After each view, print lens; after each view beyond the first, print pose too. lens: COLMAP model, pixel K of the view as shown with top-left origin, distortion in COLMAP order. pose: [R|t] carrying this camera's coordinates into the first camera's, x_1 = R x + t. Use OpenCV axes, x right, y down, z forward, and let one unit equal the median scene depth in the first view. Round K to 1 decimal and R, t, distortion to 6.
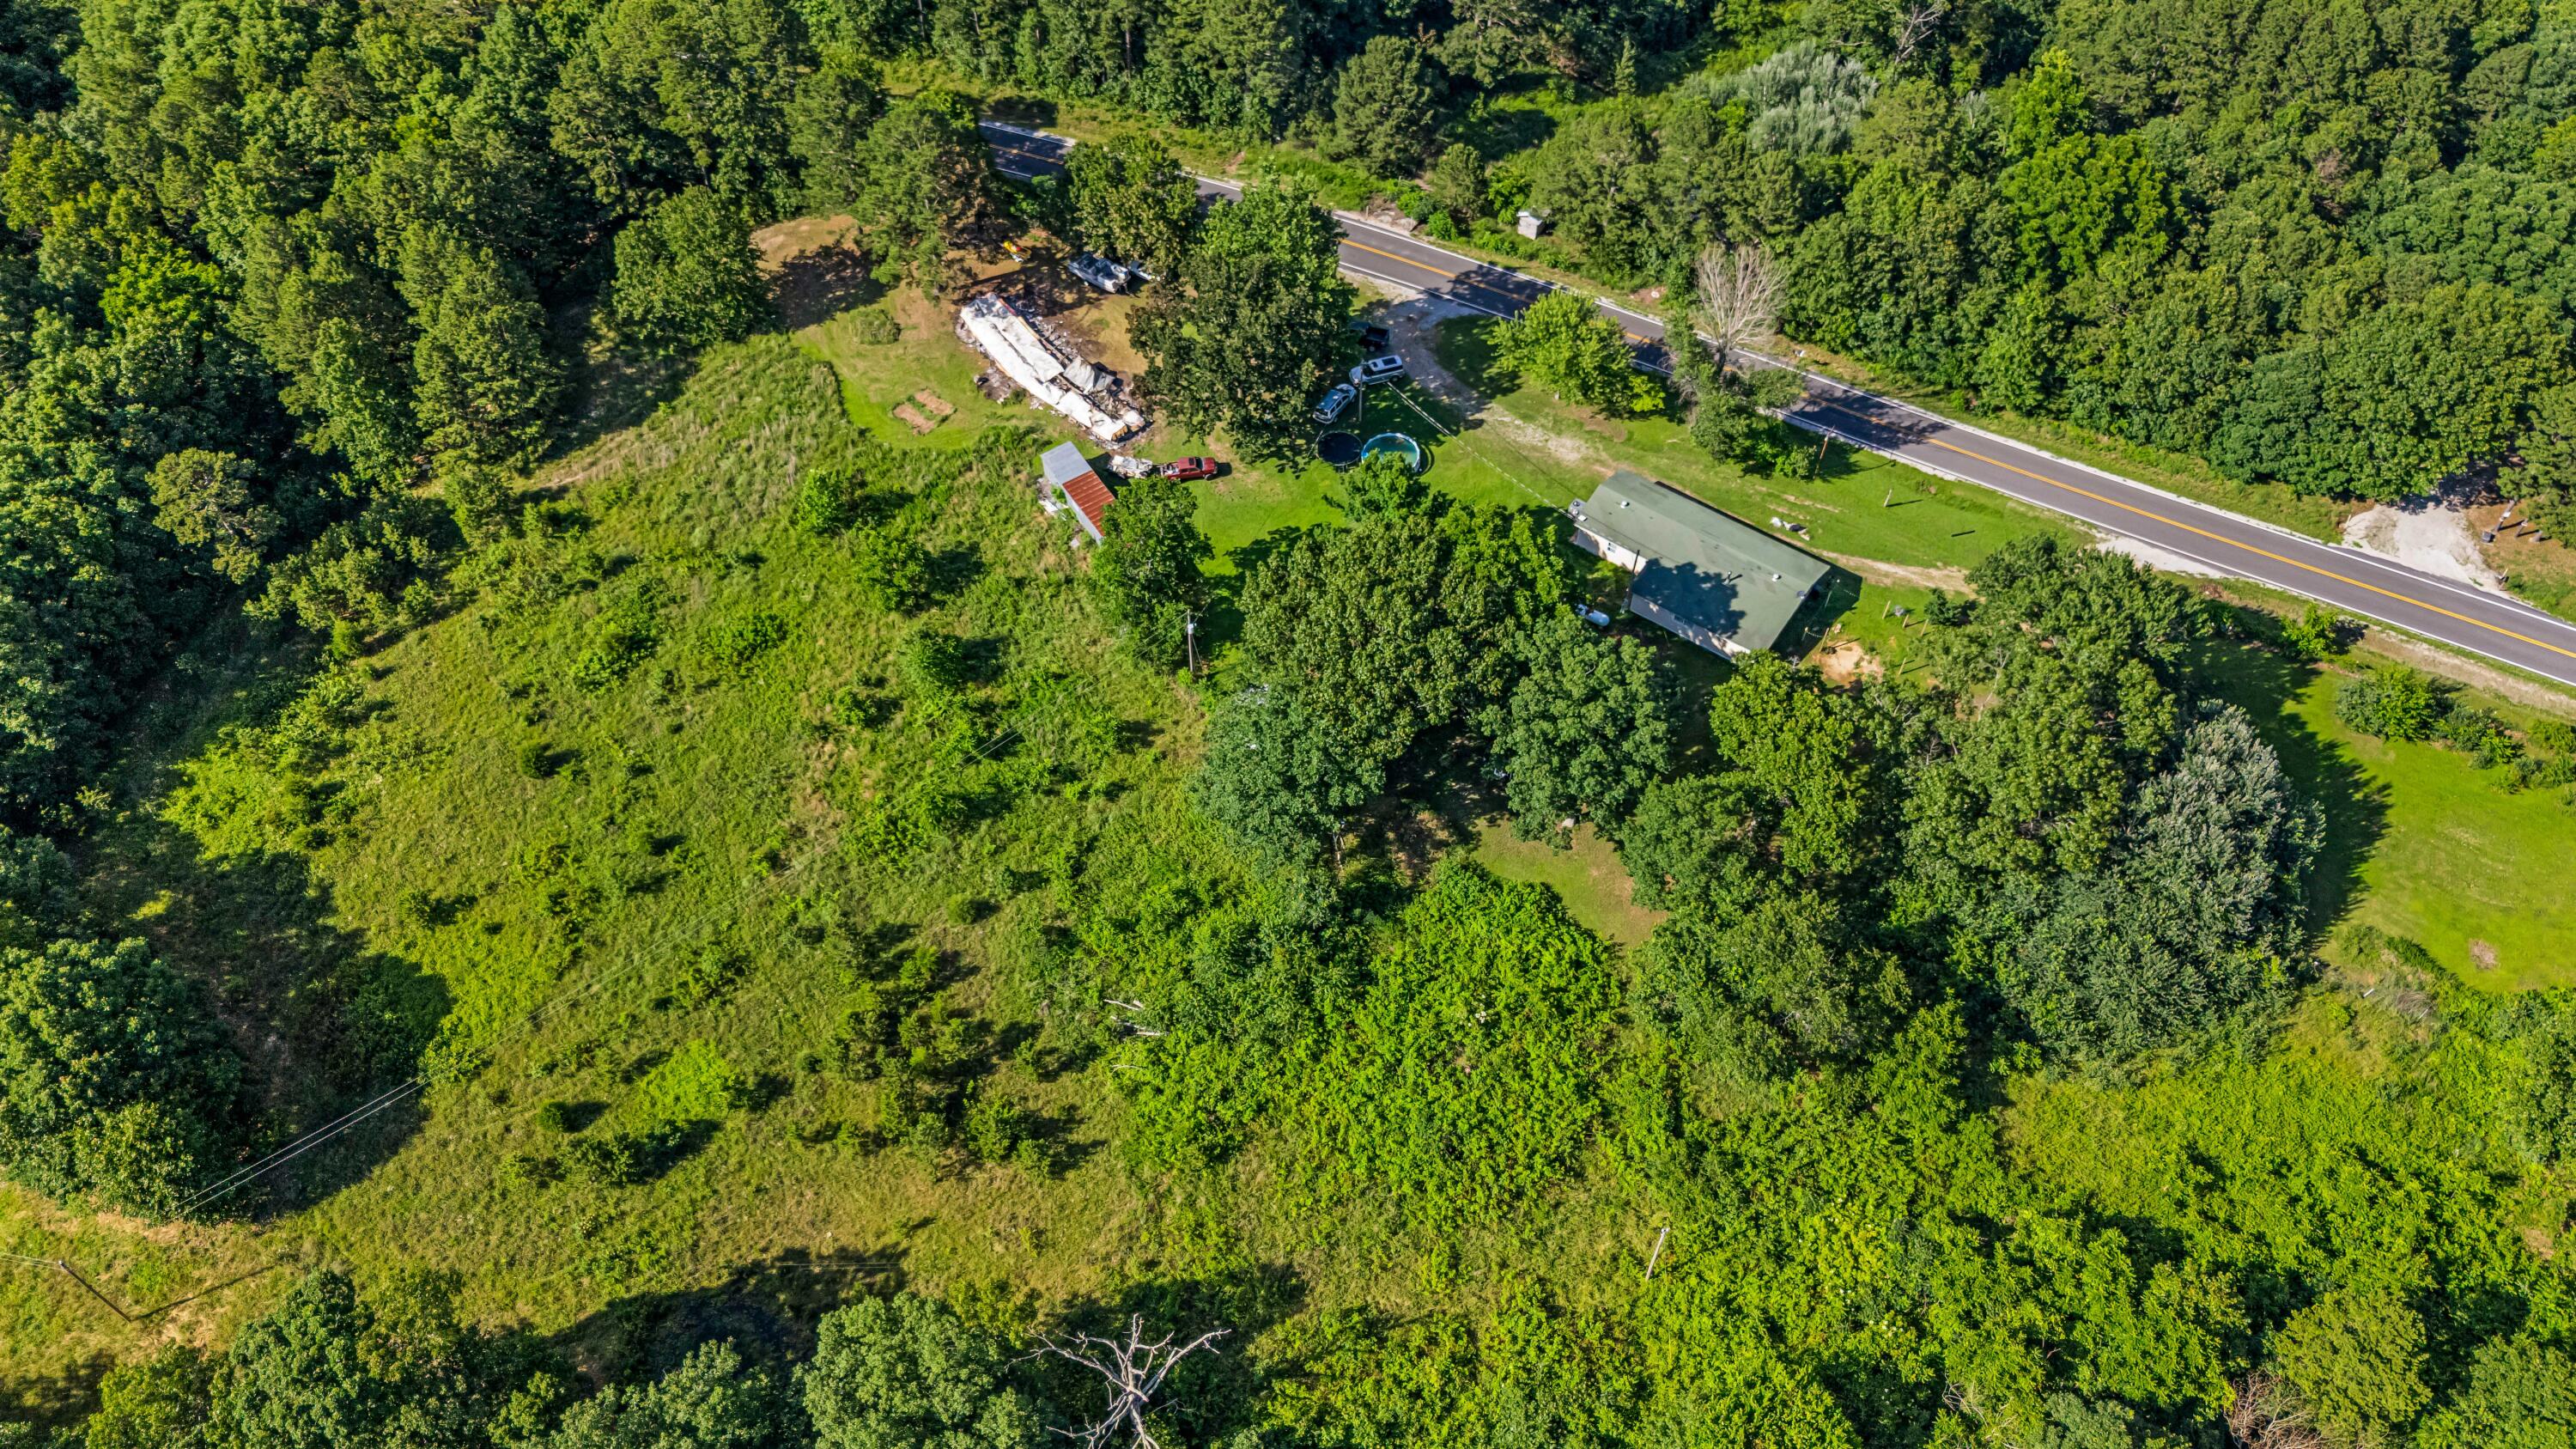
lens RADIAL K [[1947.3, 0, 1313.1], [0, 1947.3, 663.2], [0, 0, 1]] dist [0.063873, -0.059712]
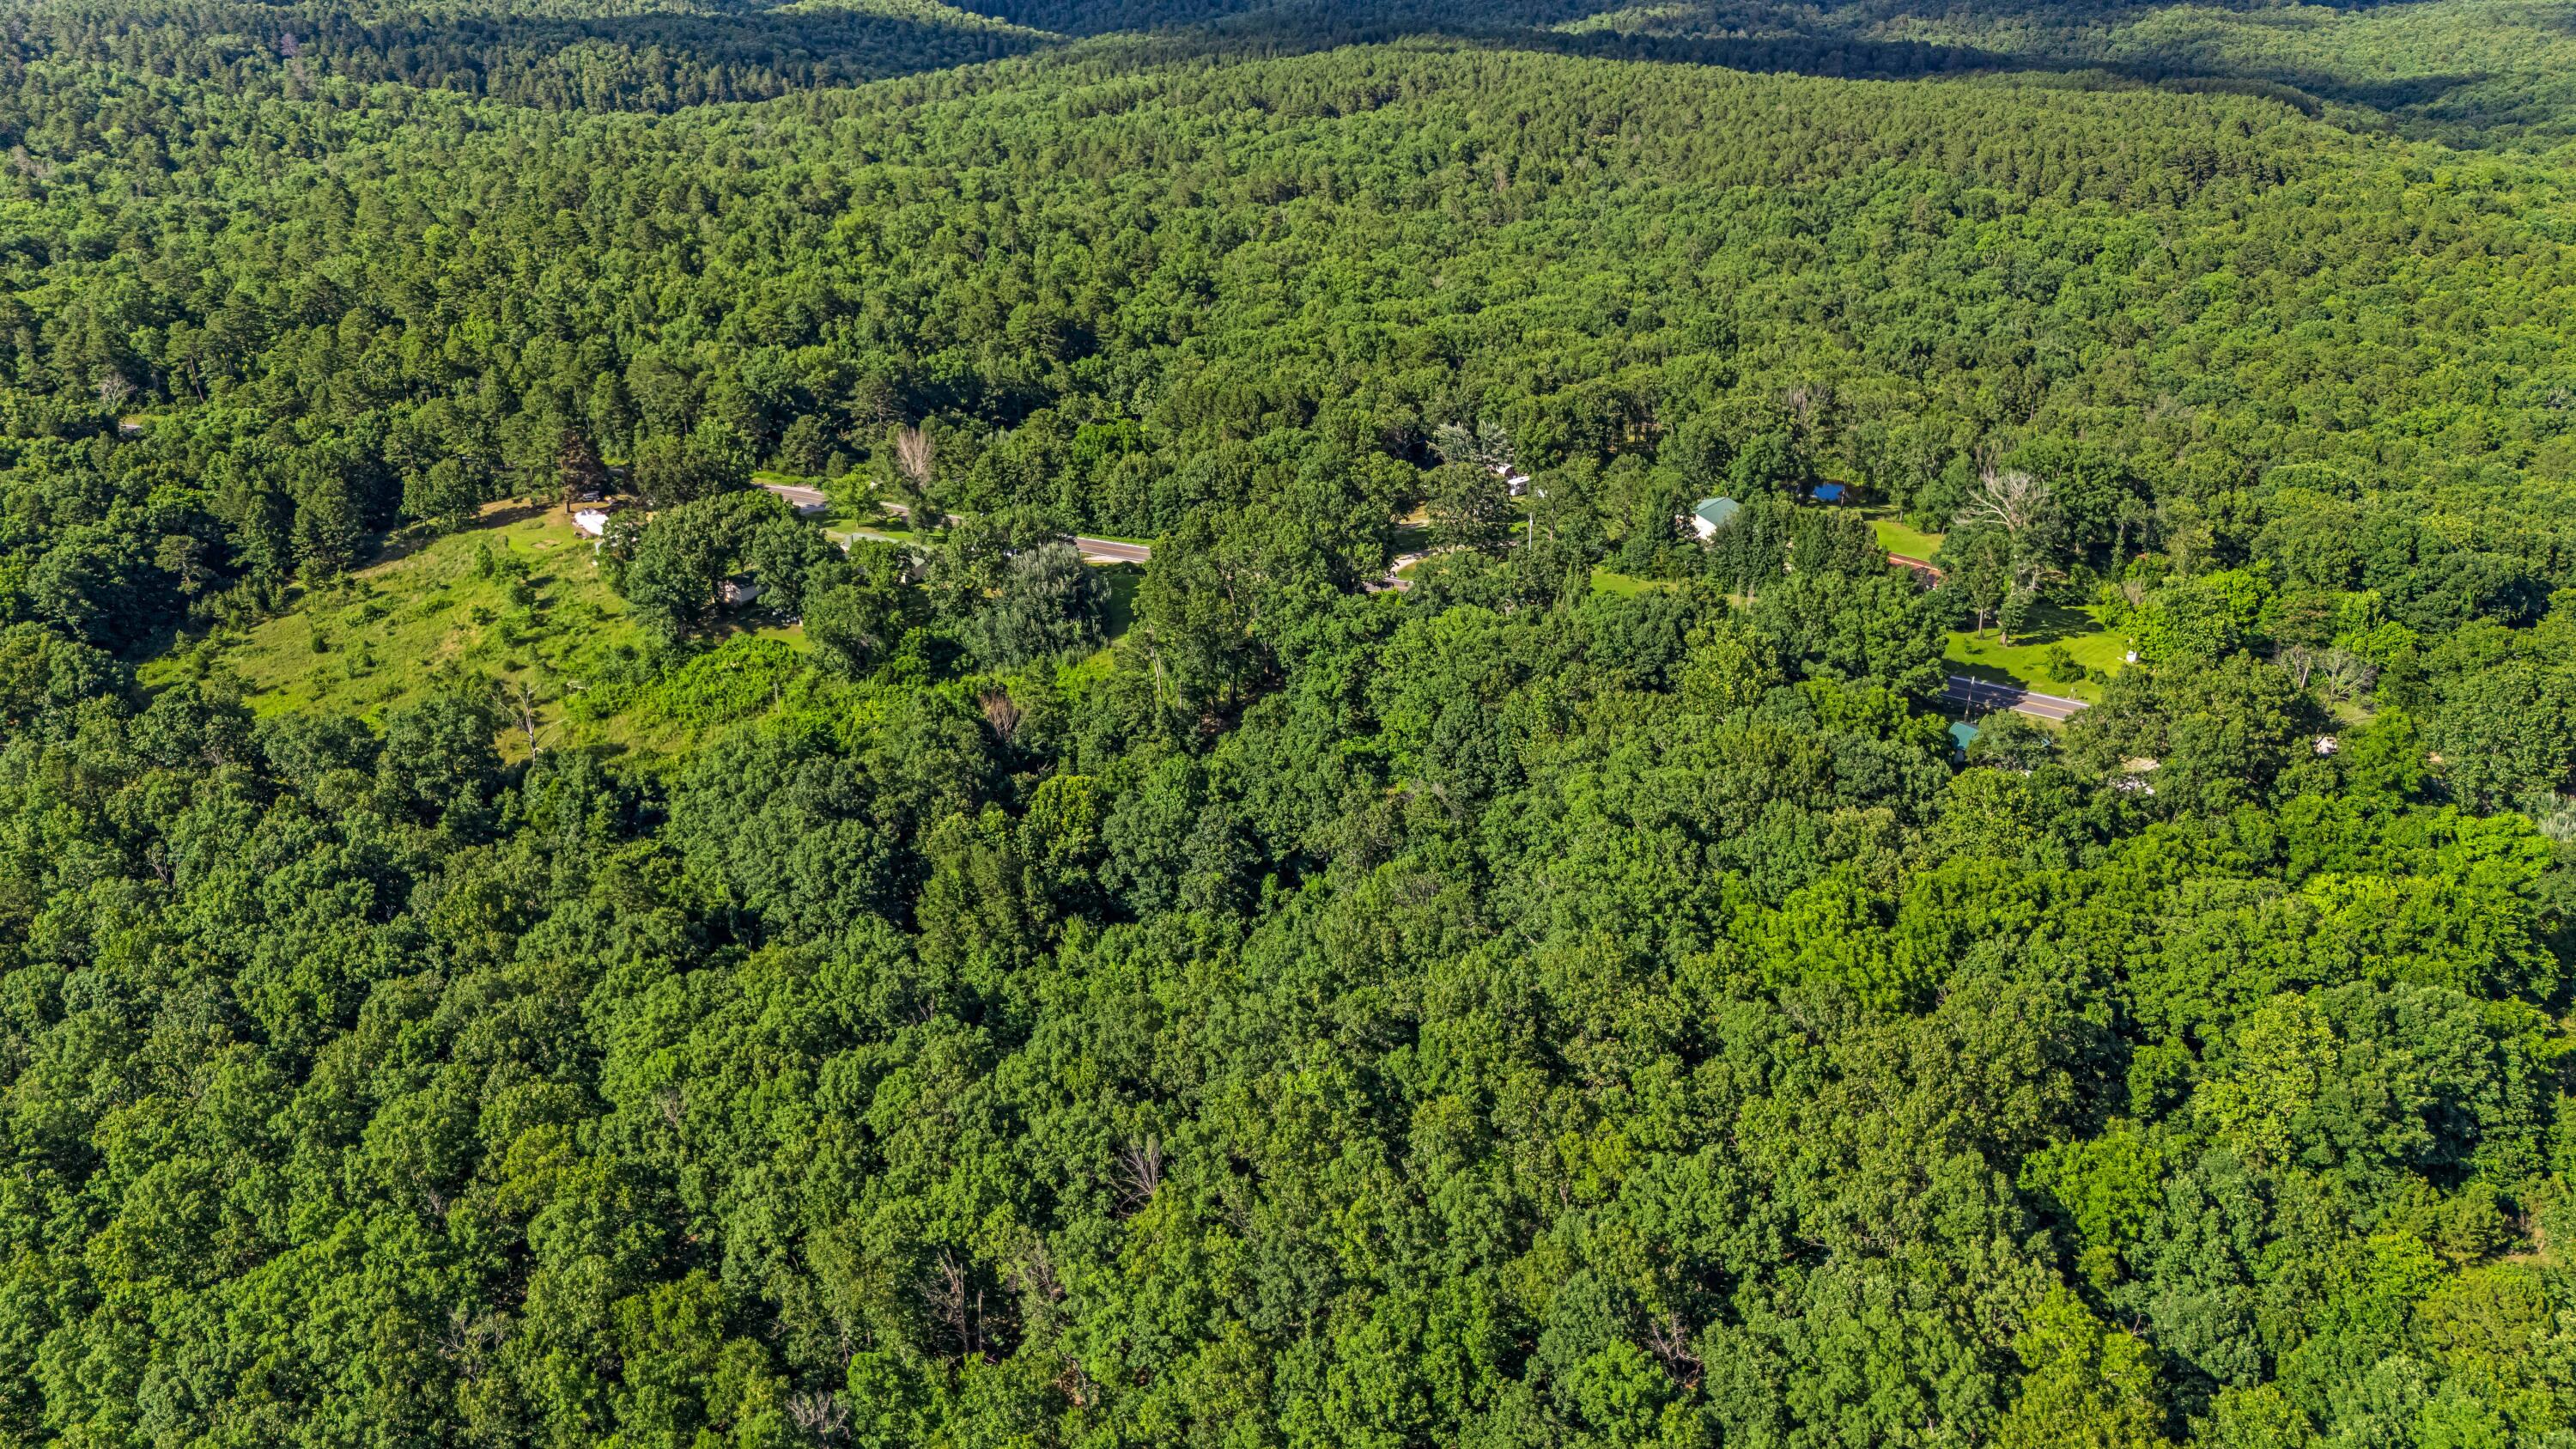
lens RADIAL K [[1869.8, 0, 1269.0], [0, 1869.8, 714.7], [0, 0, 1]] dist [0.056010, -0.051006]
pose [[0.998793, -0.028857, 0.039743, 0.486183], [0.043074, 0.903451, -0.426522, 0.927116], [-0.023597, 0.427719, 0.903604, -0.740056]]
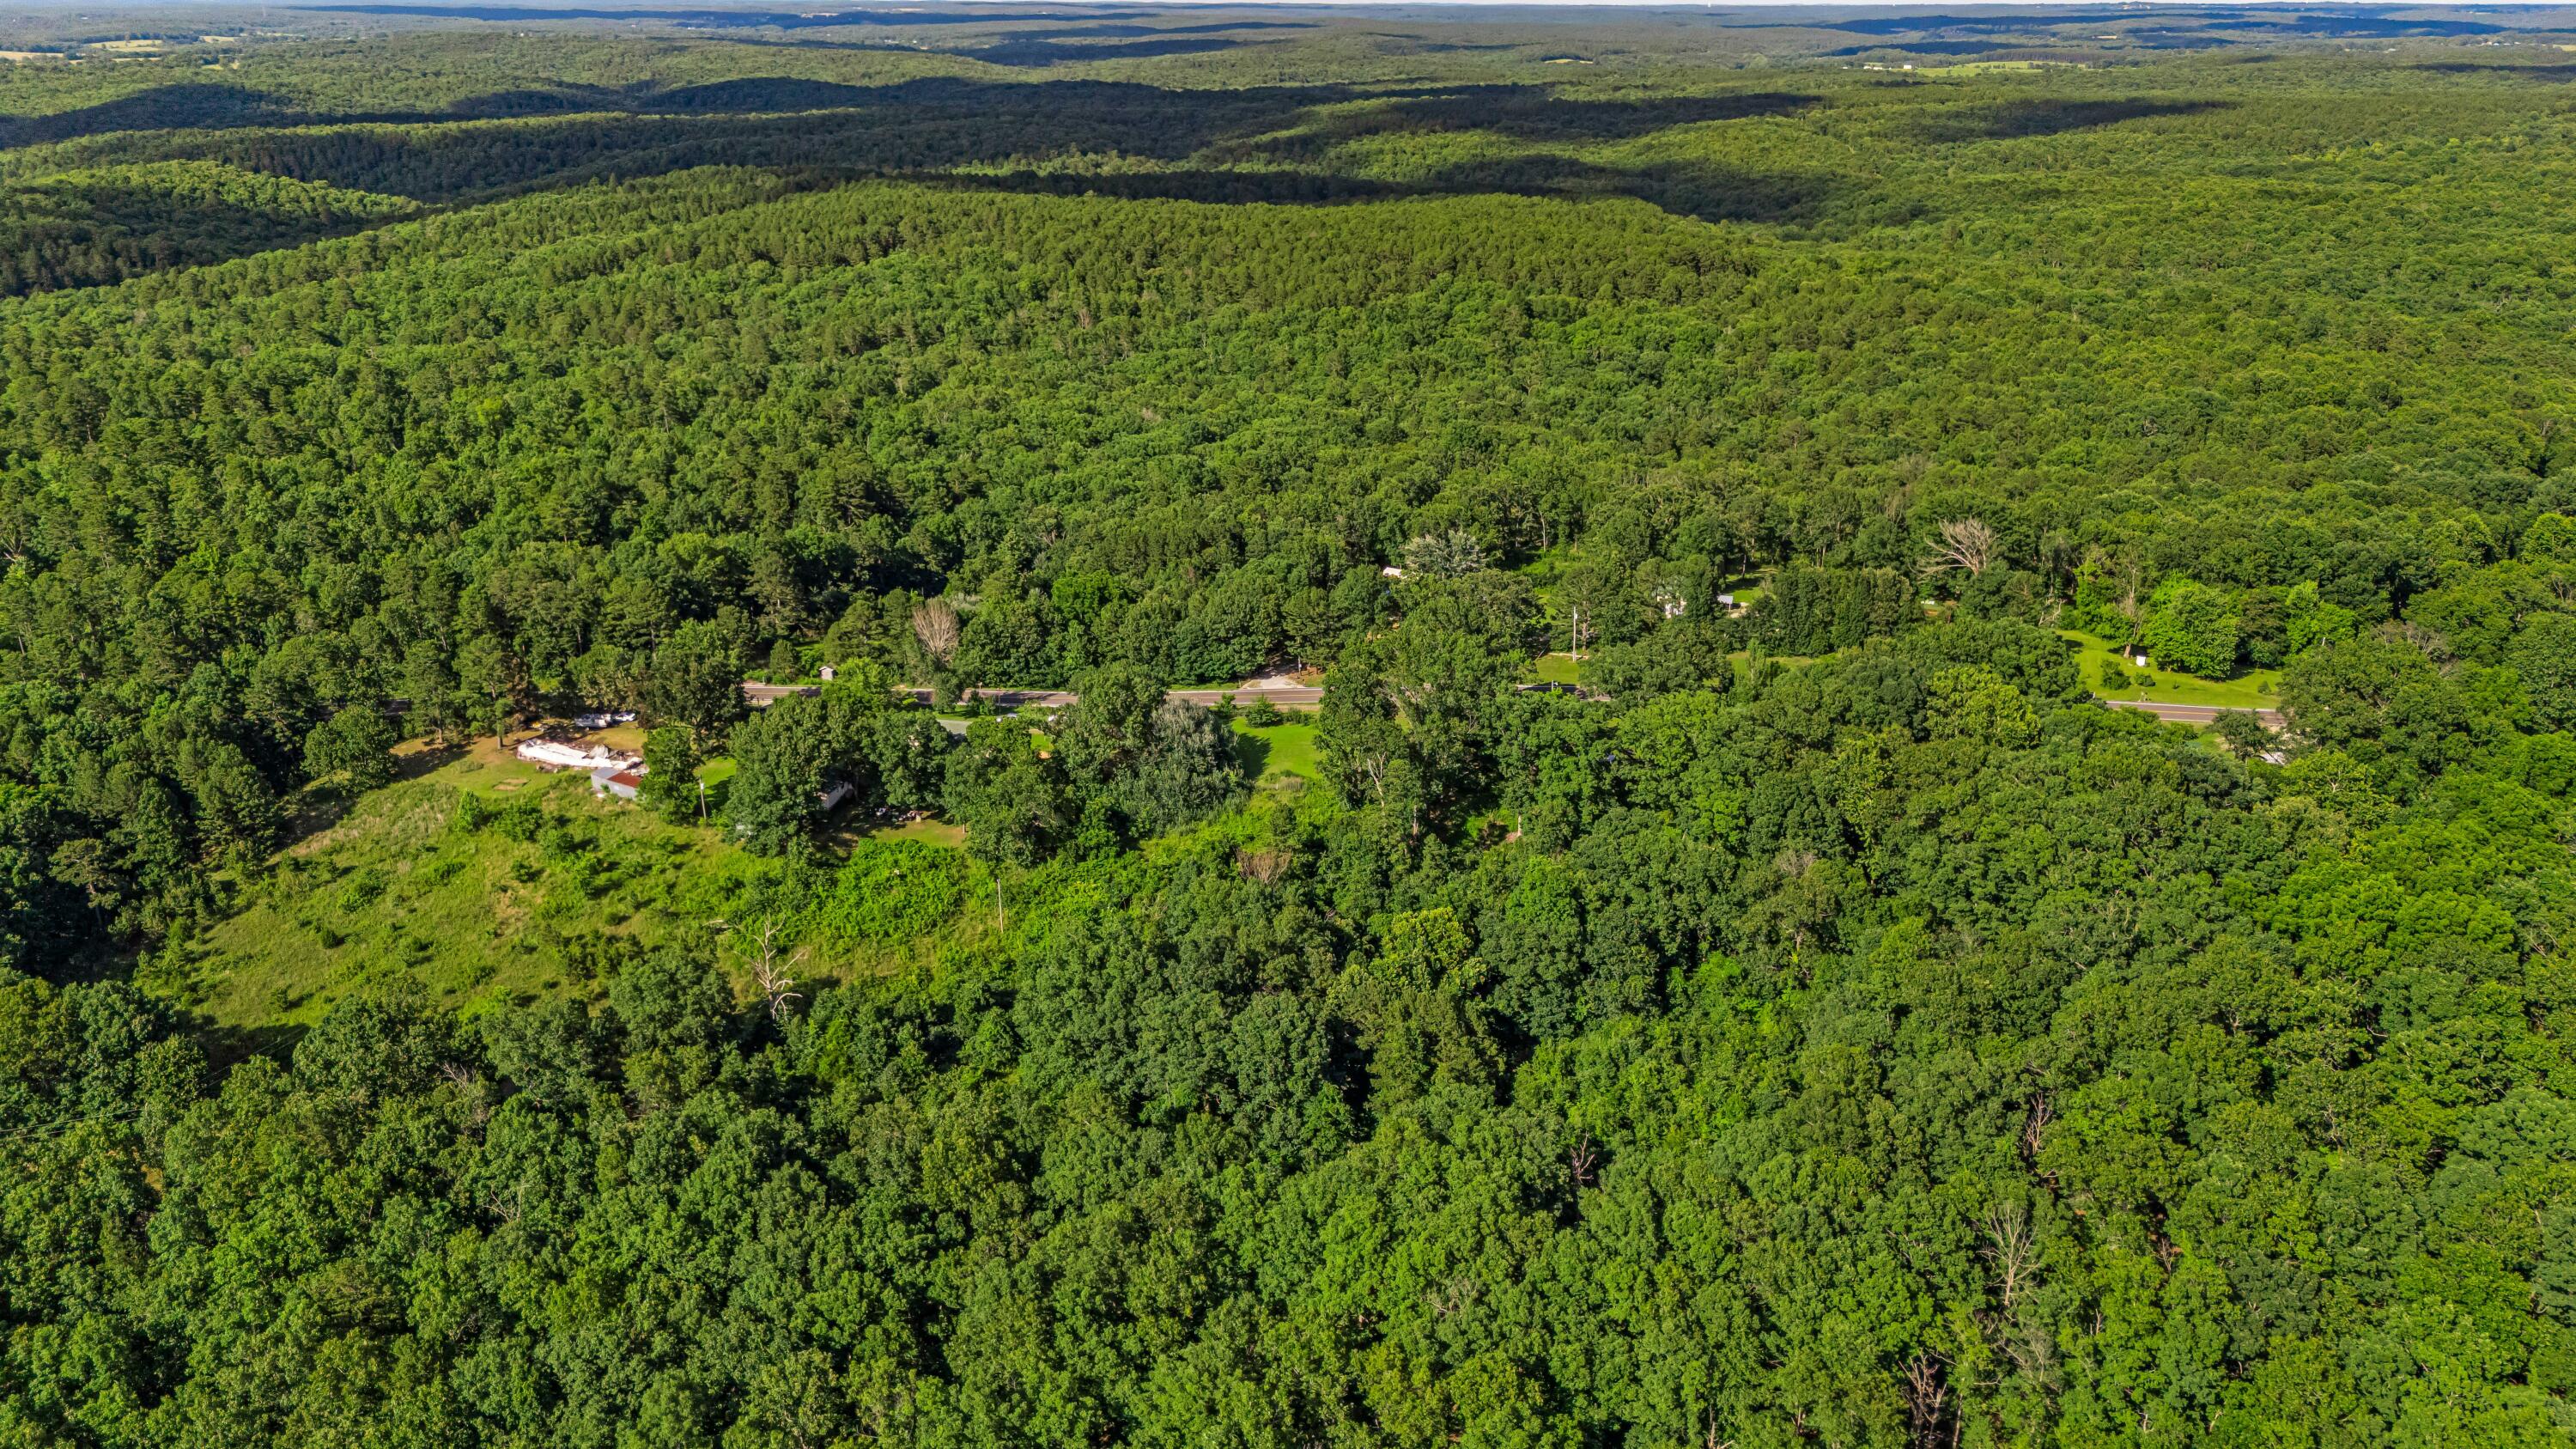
lens RADIAL K [[1869.8, 0, 1269.0], [0, 1869.8, 714.7], [0, 0, 1]] dist [0.056010, -0.051006]
pose [[0.908618, -0.163940, 0.384106, -0.226361], [0.329862, 0.845798, -0.419306, 0.787601], [-0.256134, 0.507691, 0.822584, -0.643999]]
